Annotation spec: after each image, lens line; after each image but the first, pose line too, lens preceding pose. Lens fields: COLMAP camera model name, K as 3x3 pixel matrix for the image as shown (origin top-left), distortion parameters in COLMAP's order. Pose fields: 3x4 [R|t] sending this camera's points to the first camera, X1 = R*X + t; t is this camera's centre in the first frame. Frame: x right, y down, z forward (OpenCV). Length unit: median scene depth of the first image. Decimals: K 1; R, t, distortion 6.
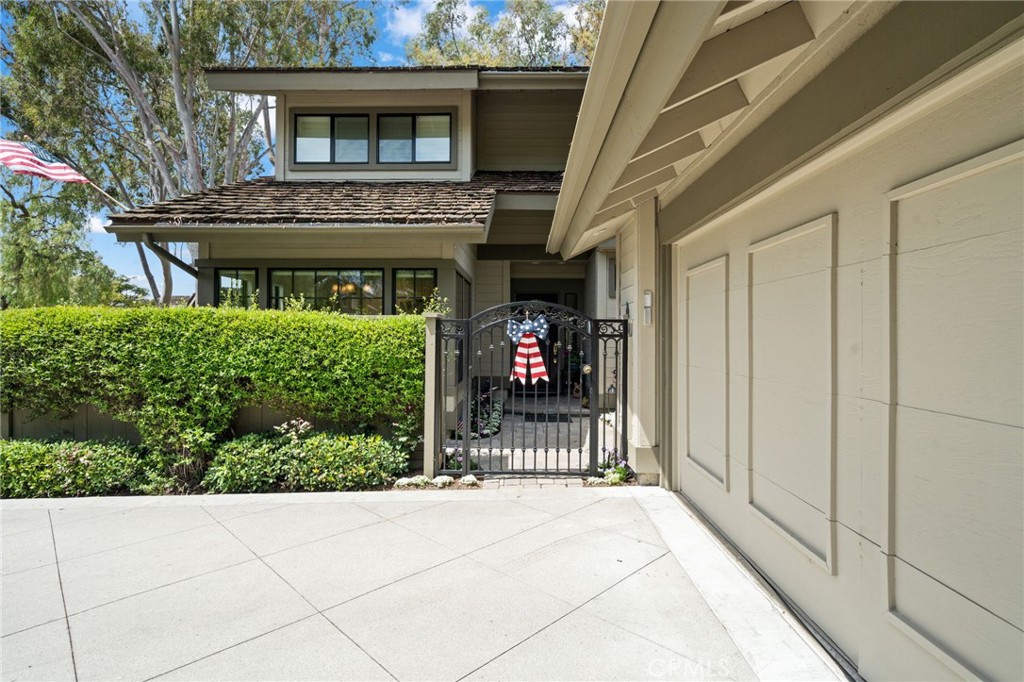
lens RADIAL K [[519.9, 0, 514.4], [0, 519.9, 336.8], [0, 0, 1]] dist [0.001826, -0.000184]
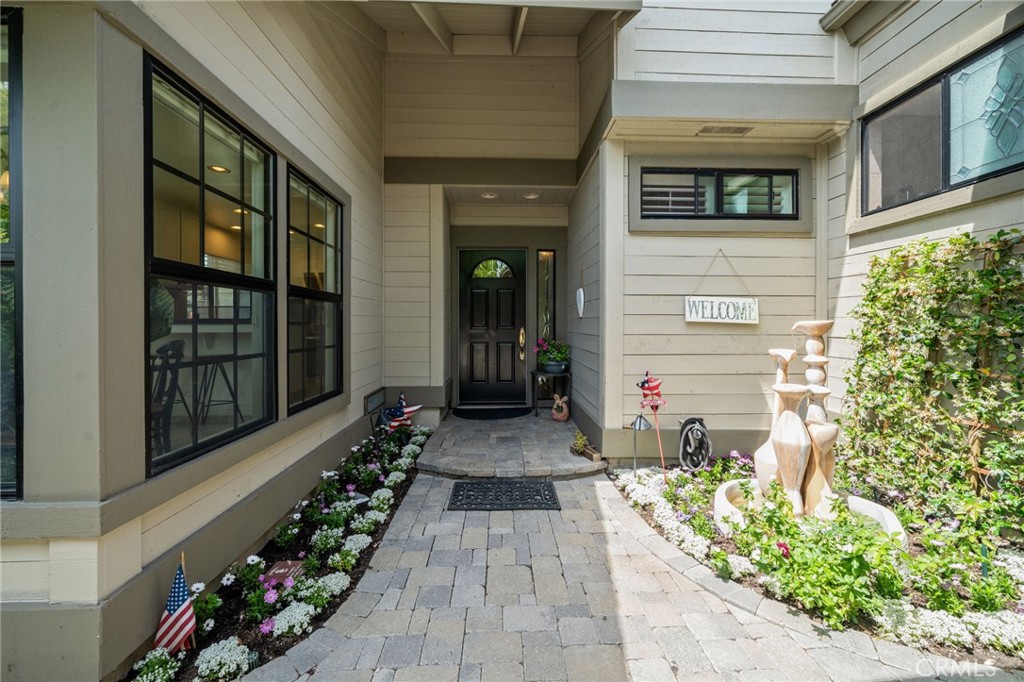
lens RADIAL K [[399.5, 0, 513.1], [0, 399.5, 335.9], [0, 0, 1]] dist [-0.010978, -0.000188]
pose [[0.998429, -0.004999, 0.055809, 0.081208], [0.004483, 0.999946, 0.009379, 0.029911], [-0.055852, -0.009114, 0.998397, 1.035914]]
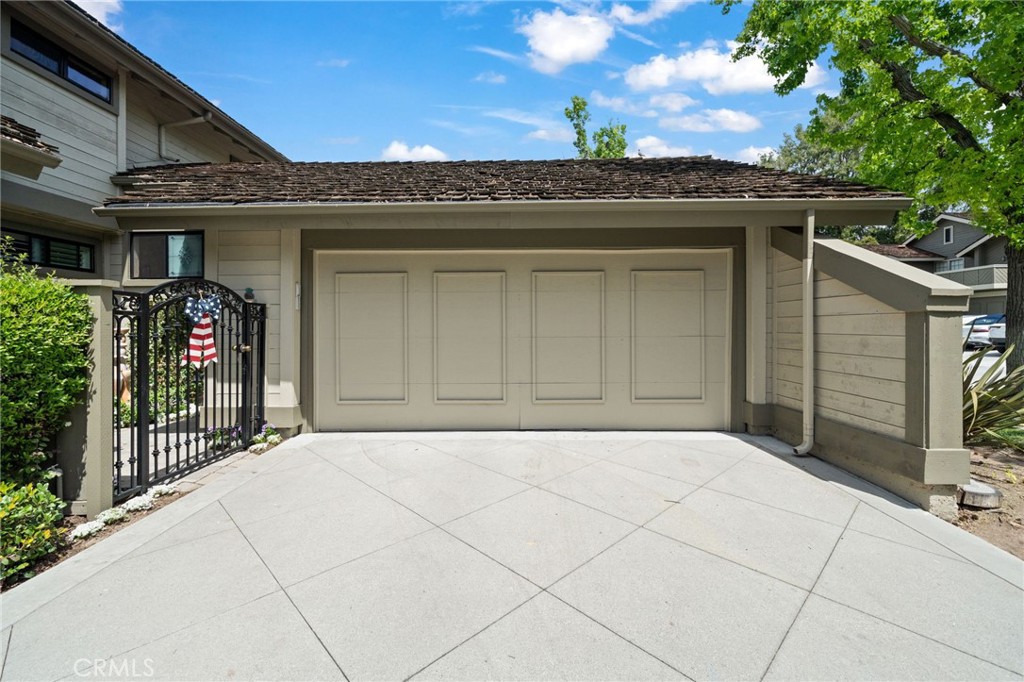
lens RADIAL K [[462.0, 0, 525.2], [0, 462.0, 325.5], [0, 0, 1]] dist [0.004929, 0.000643]
pose [[-0.048273, 0.002774, 0.998830, -0.832740], [0.006280, 0.999977, -0.002474, 0.021035], [-0.998814, 0.006153, -0.048289, 0.457472]]
